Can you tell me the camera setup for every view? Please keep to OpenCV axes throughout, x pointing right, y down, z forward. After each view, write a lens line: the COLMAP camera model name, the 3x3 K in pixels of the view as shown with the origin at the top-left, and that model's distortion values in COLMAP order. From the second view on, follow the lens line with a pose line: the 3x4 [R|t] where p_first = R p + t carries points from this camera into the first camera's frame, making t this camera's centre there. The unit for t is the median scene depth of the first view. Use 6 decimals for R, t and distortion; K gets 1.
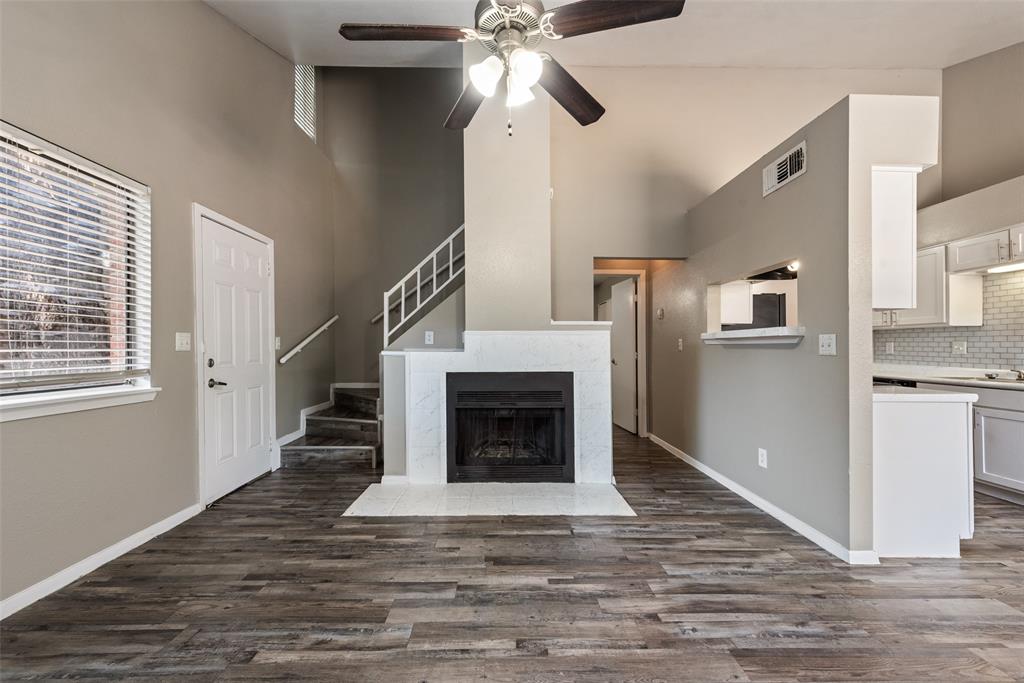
lens RADIAL K [[402.9, 0, 512.3], [0, 402.9, 347.5], [0, 0, 1]] dist [0.000257, 0.000249]
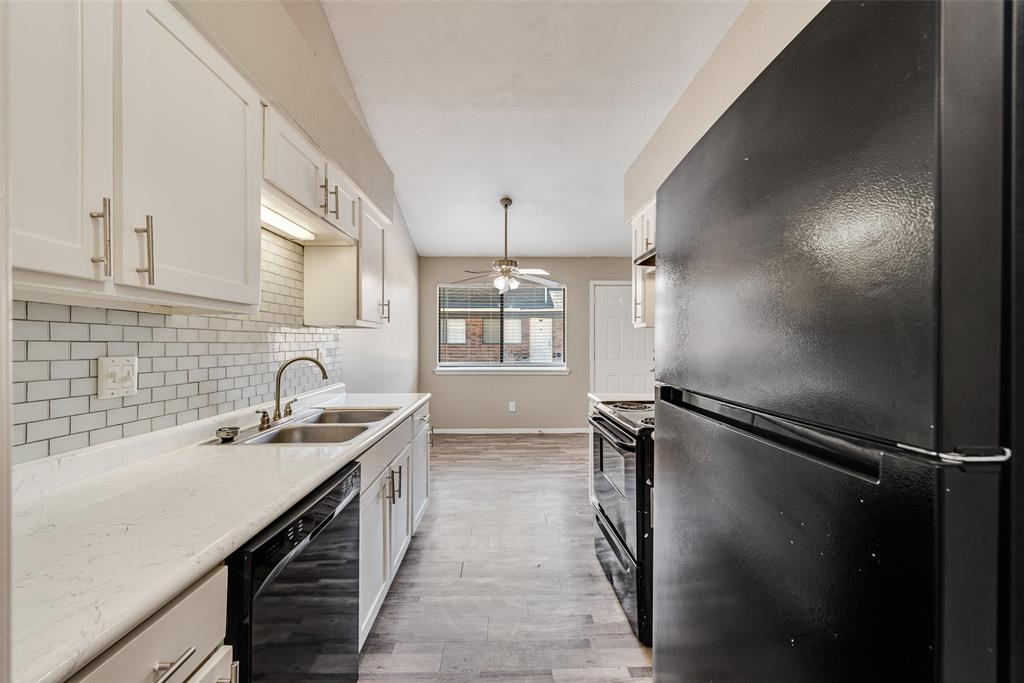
lens RADIAL K [[402.9, 0, 512.3], [0, 402.9, 347.5], [0, 0, 1]] dist [0.000257, 0.000249]
pose [[-0.999978, 0.001996, -0.006275, 0.785091], [0.001938, 0.999955, 0.009238, -0.024111], [0.006293, 0.009226, -0.999938, 1.281374]]
